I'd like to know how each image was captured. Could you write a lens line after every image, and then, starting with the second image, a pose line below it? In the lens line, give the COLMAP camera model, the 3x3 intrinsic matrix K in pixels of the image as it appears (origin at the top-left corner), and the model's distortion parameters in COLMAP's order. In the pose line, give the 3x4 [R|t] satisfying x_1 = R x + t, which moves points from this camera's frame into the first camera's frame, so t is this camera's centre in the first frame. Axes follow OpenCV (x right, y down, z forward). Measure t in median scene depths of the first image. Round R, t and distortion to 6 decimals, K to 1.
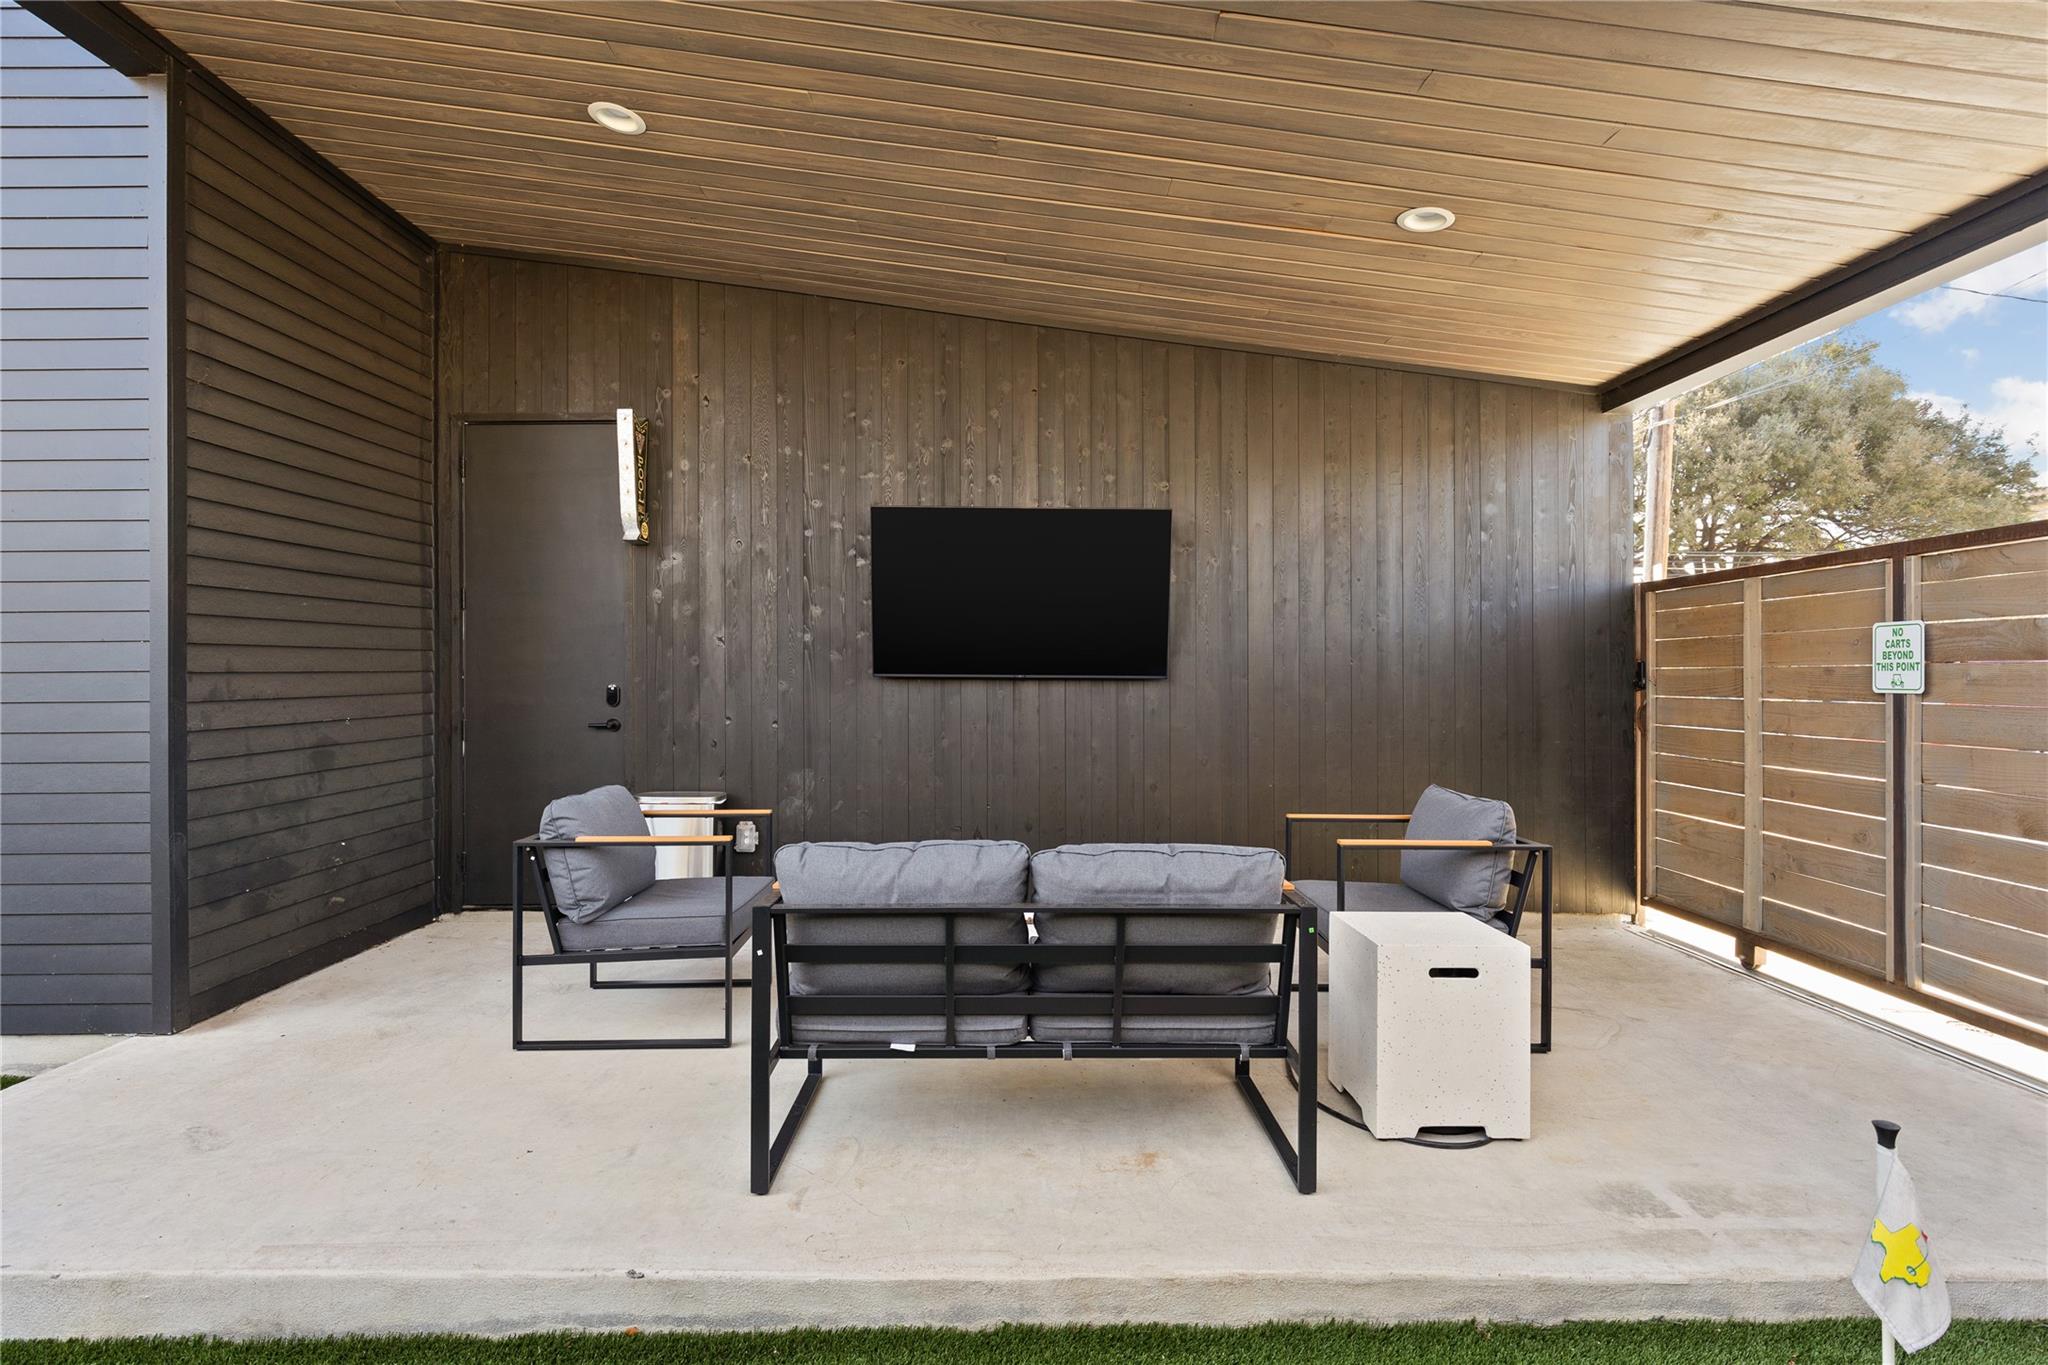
lens RADIAL K [[1020.6, 0, 1026.6], [0, 1020.6, 676.8], [0, 0, 1]] dist [0.000253, -0.001035]
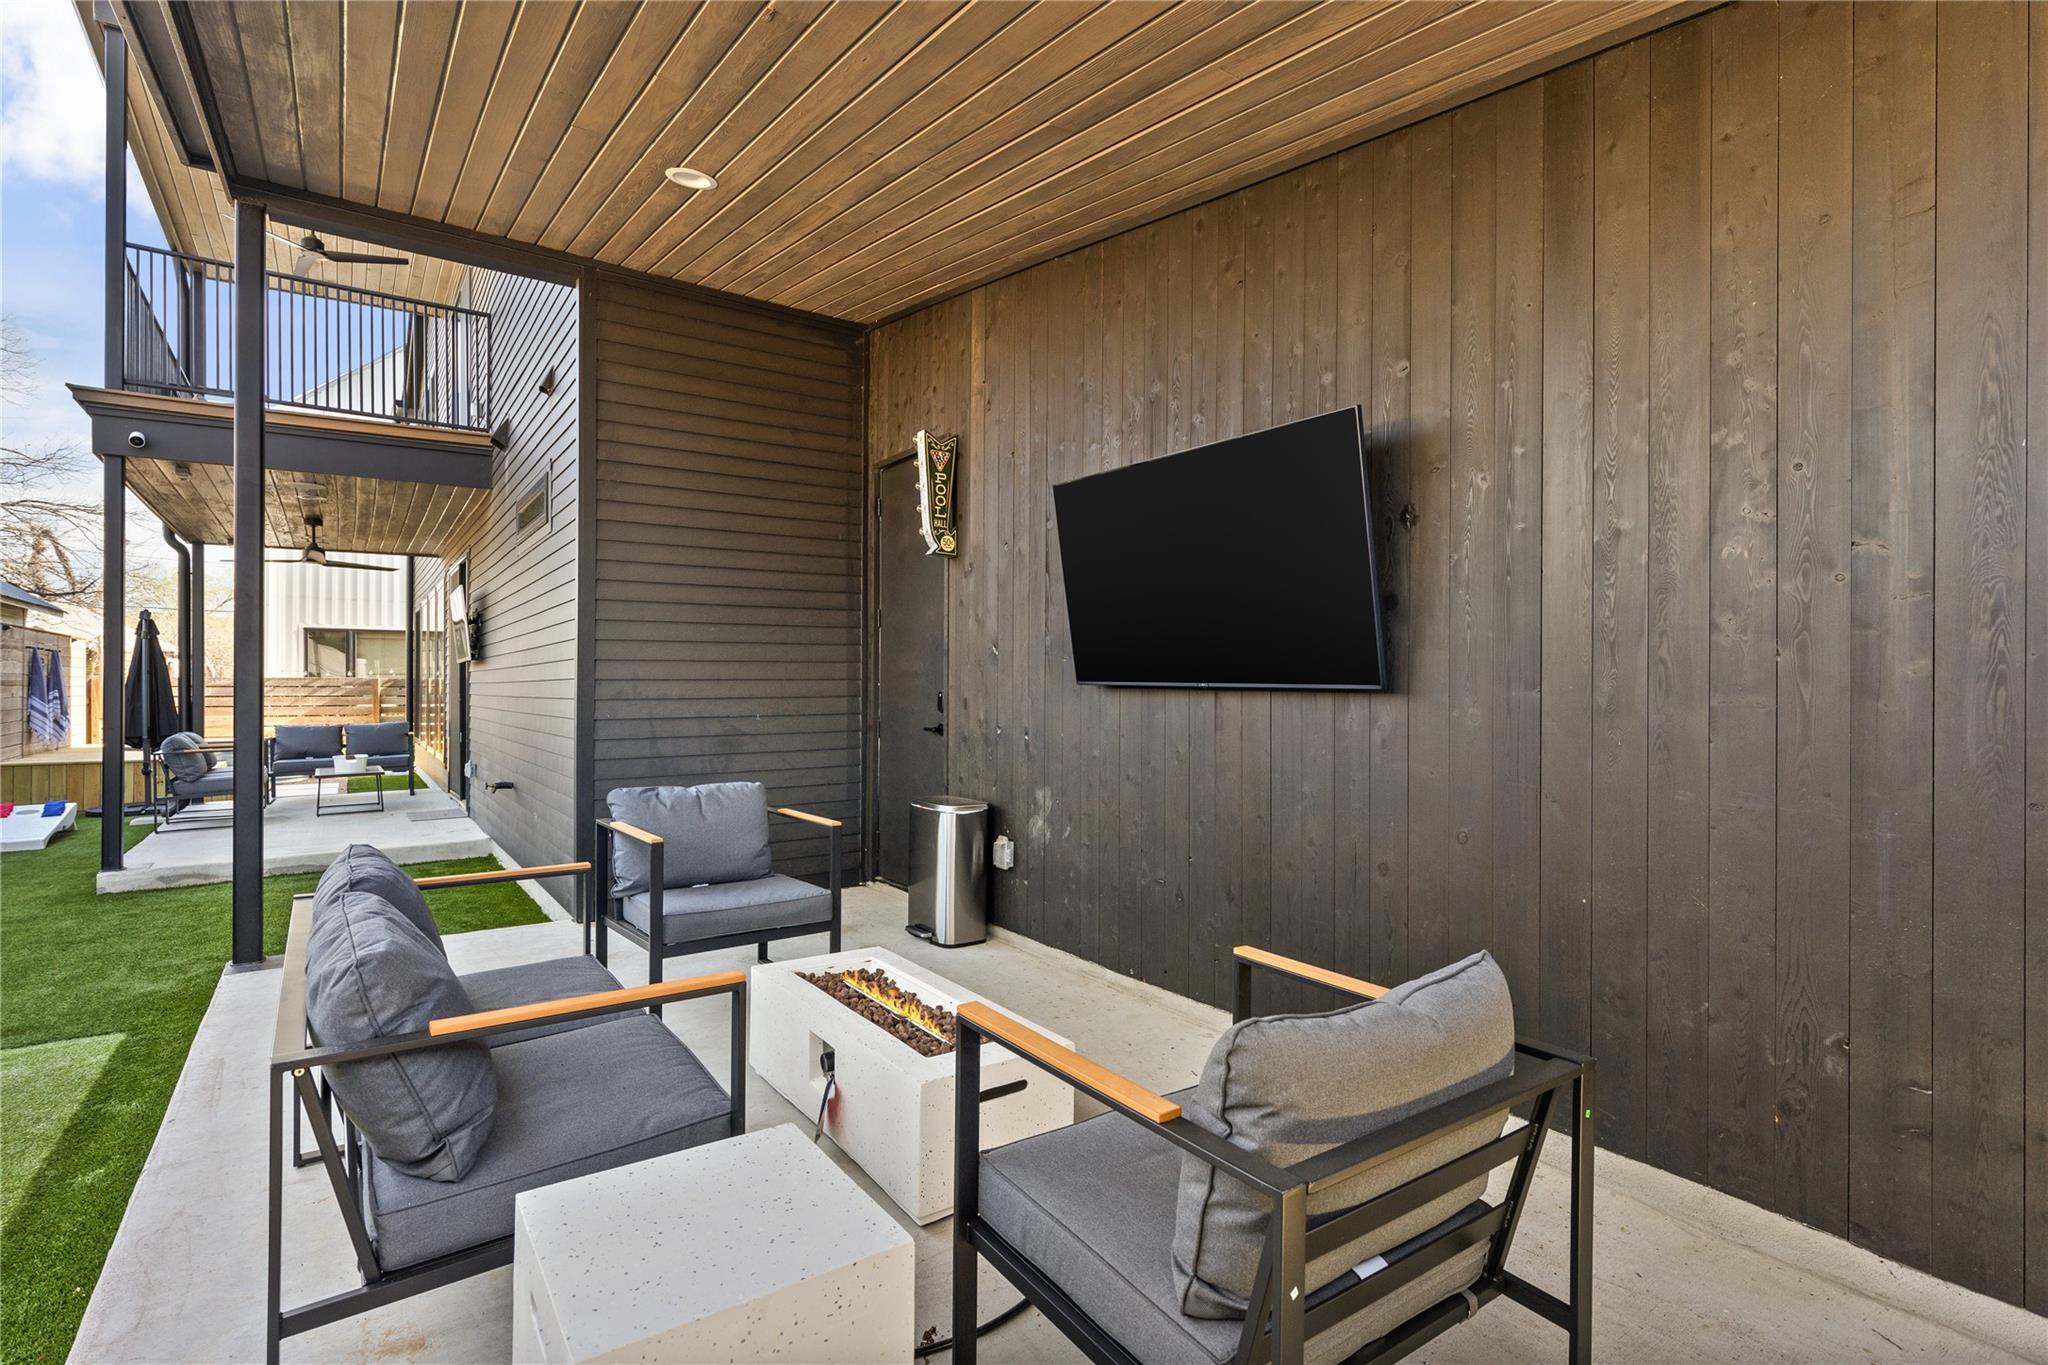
lens RADIAL K [[980.9, 0, 1024.0], [0, 980.9, 682.5], [0, 0, 1]] dist [0.003918, -0.000061]
pose [[0.570532, 0.001318, -0.821275, 0.500643], [-0.005144, 0.999985, -0.001969, -0.000209], [0.821260, 0.005348, 0.570530, 0.507094]]
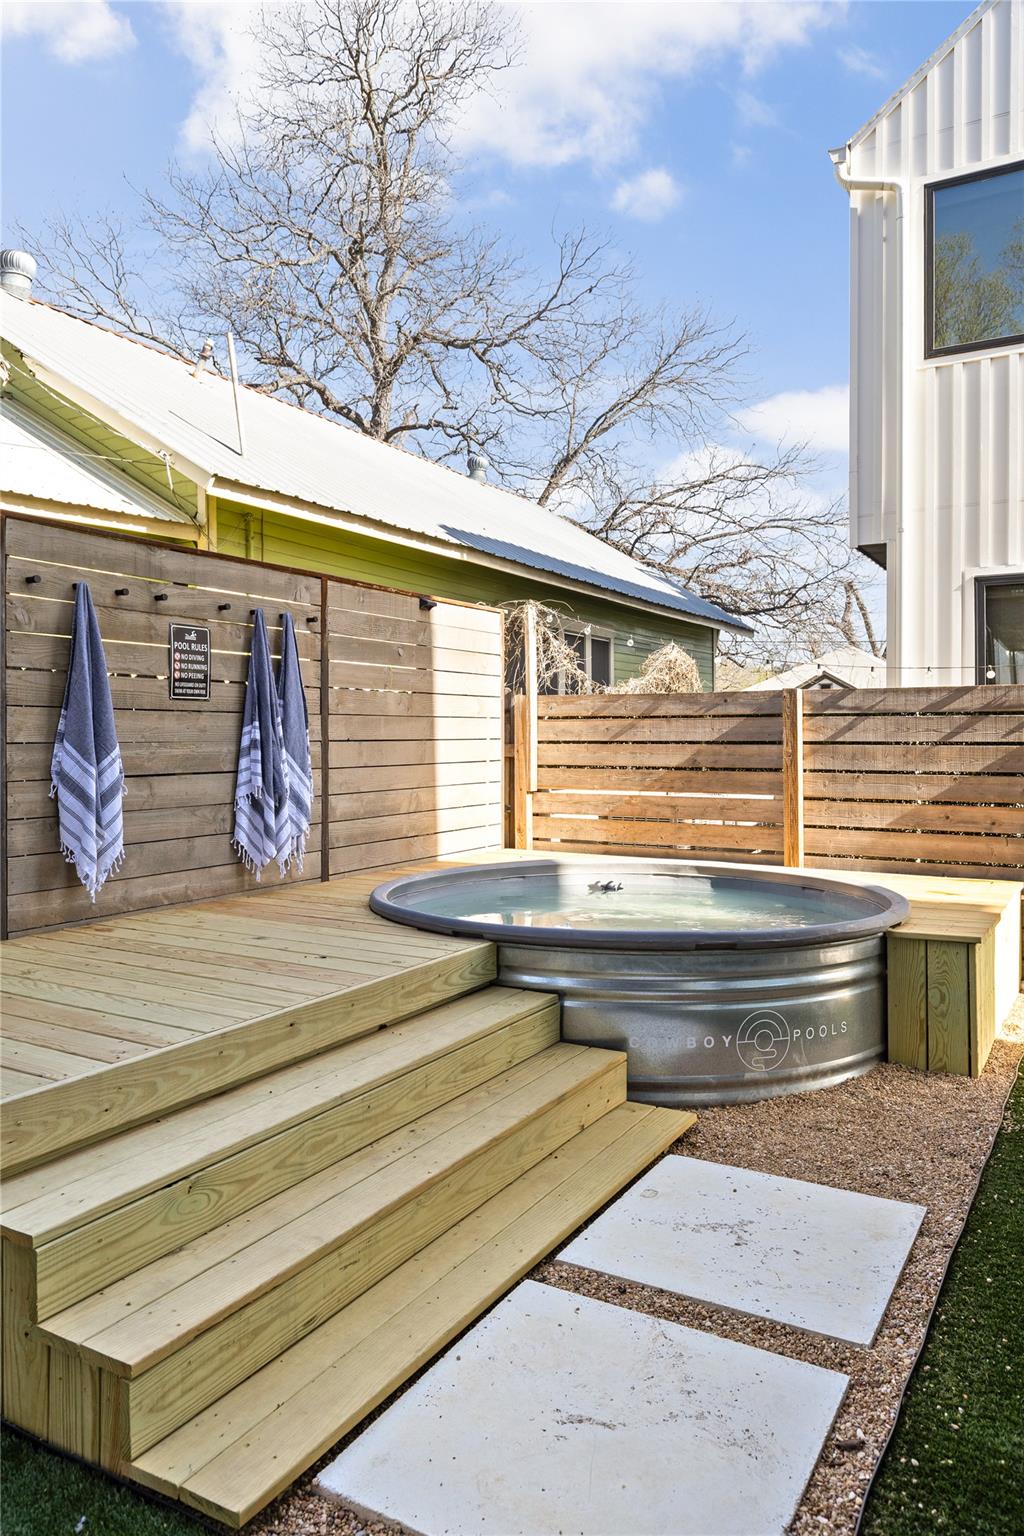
lens RADIAL K [[1060.4, 0, 498.2], [0, 1060.4, 727.8], [0, 0, 1]] dist [0.001714, -0.001257]
pose [[-0.510006, 0.001126, -0.860170, -2.438435], [0.001546, 0.999999, 0.000392, 0.034642], [0.860169, -0.001130, -0.510007, 0.598408]]
